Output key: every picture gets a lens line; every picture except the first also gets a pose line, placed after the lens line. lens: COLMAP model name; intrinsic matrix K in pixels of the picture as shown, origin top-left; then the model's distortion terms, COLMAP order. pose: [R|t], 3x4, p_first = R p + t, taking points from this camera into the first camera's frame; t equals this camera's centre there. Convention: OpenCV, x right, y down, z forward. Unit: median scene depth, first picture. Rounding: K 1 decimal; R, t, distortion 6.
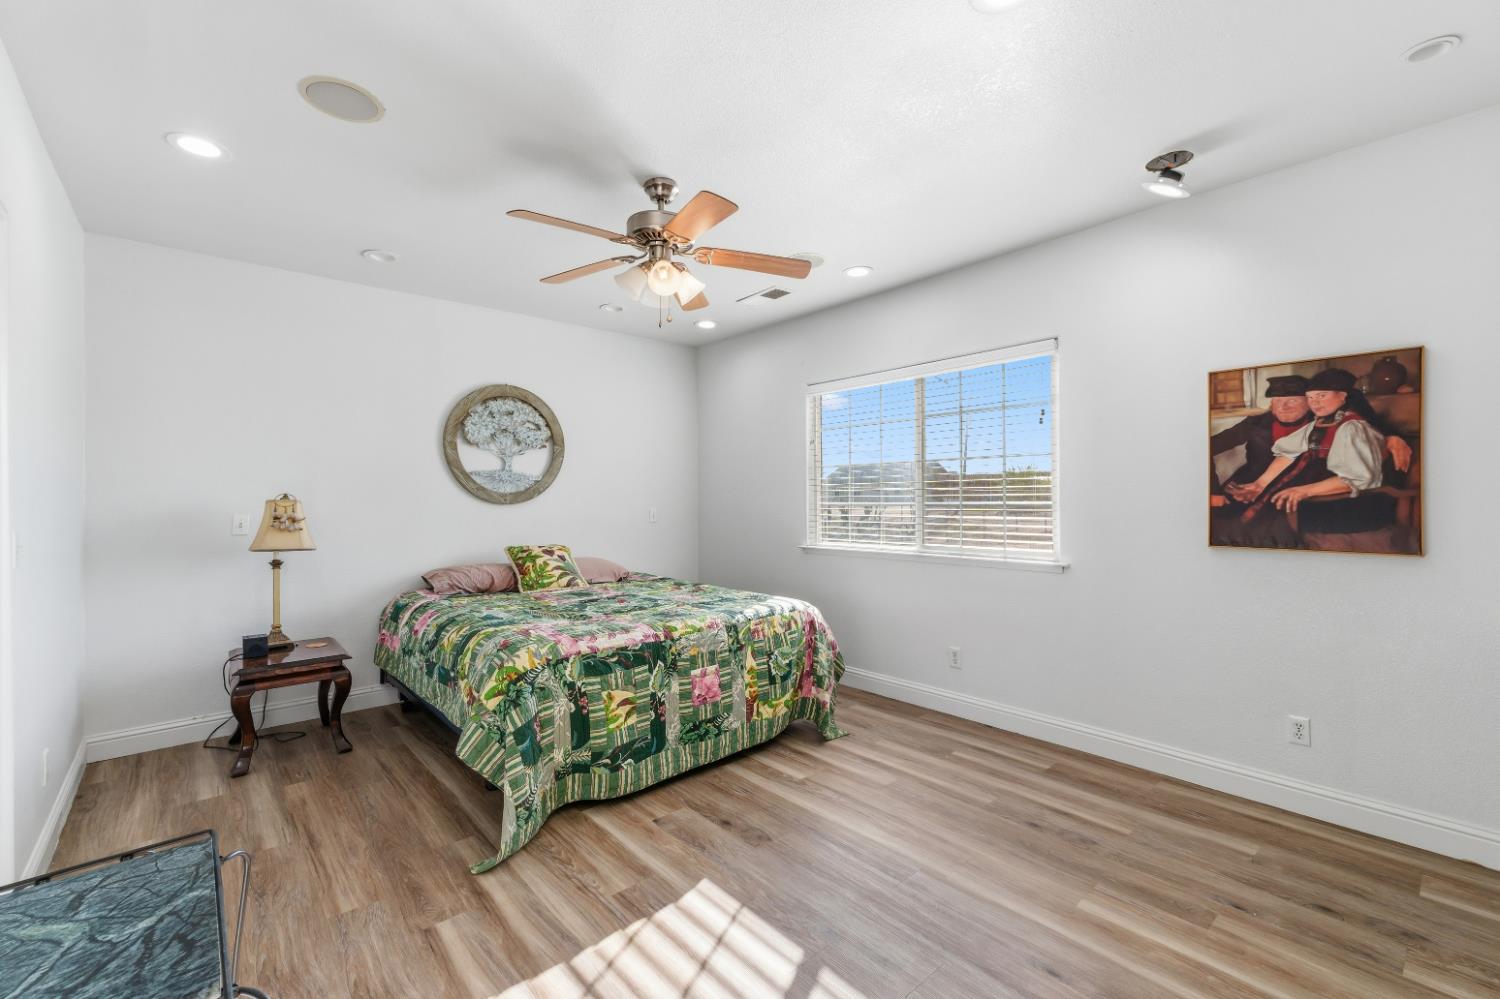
lens RADIAL K [[646.8, 0, 749.4], [0, 646.8, 495.0], [0, 0, 1]] dist [-0.001156, -0.000423]
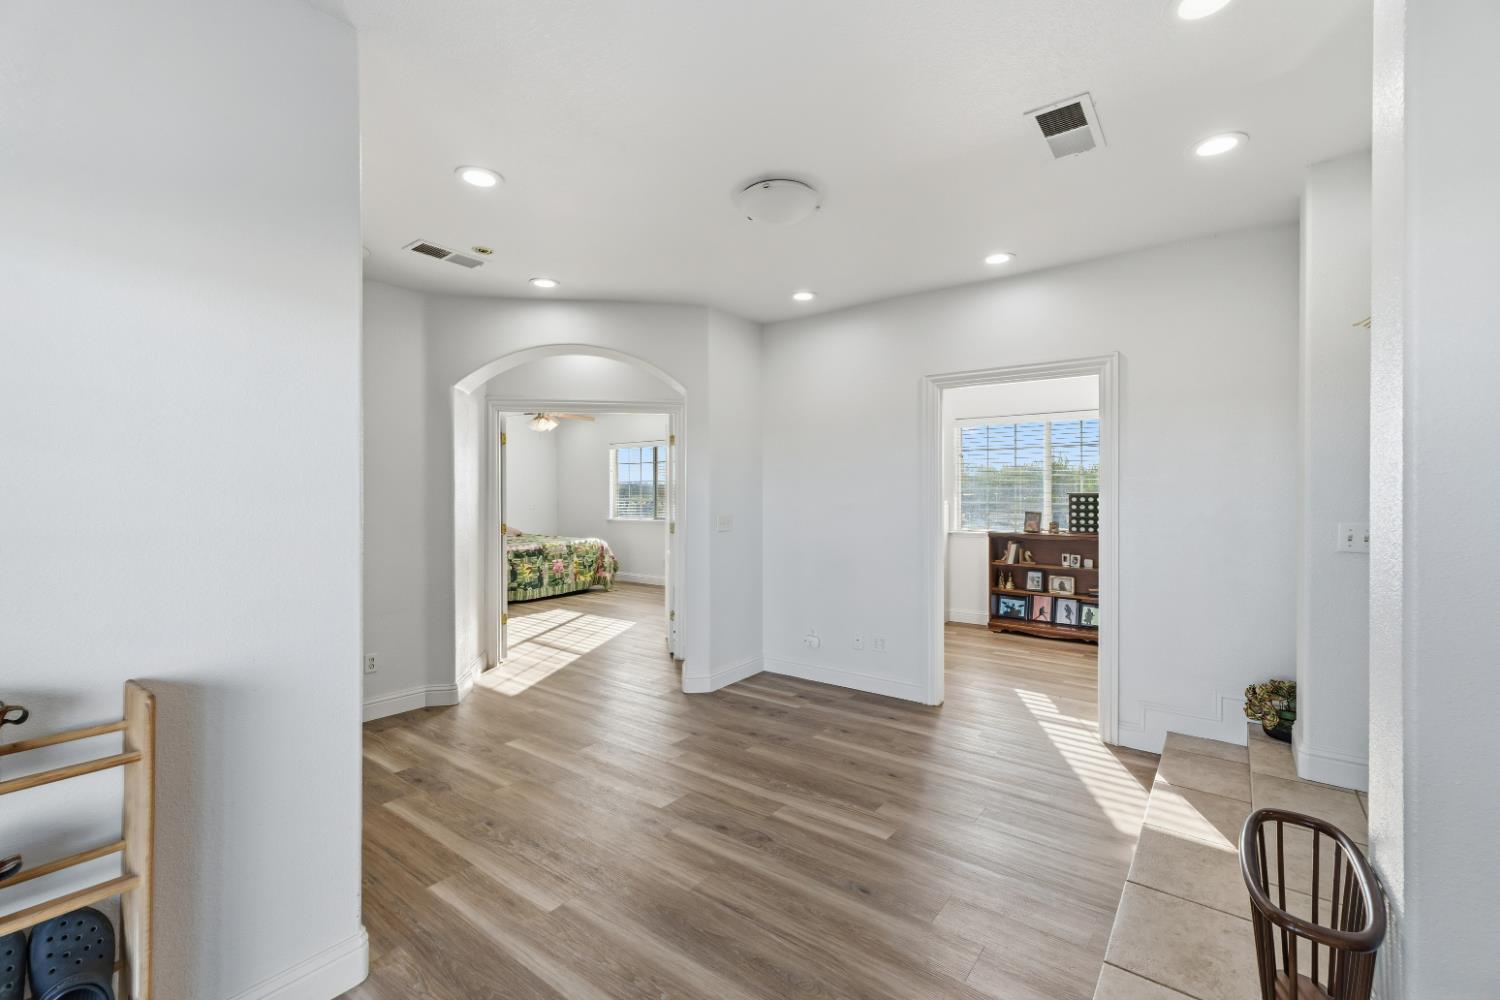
lens RADIAL K [[646.8, 0, 749.4], [0, 646.8, 495.5], [0, 0, 1]] dist [-0.001156, -0.000423]
pose [[0.979315, 0.001656, 0.202337, 0.171324], [-0.003178, 0.999969, 0.007195, -0.025780], [-0.202318, -0.007689, 0.979290, -1.843763]]
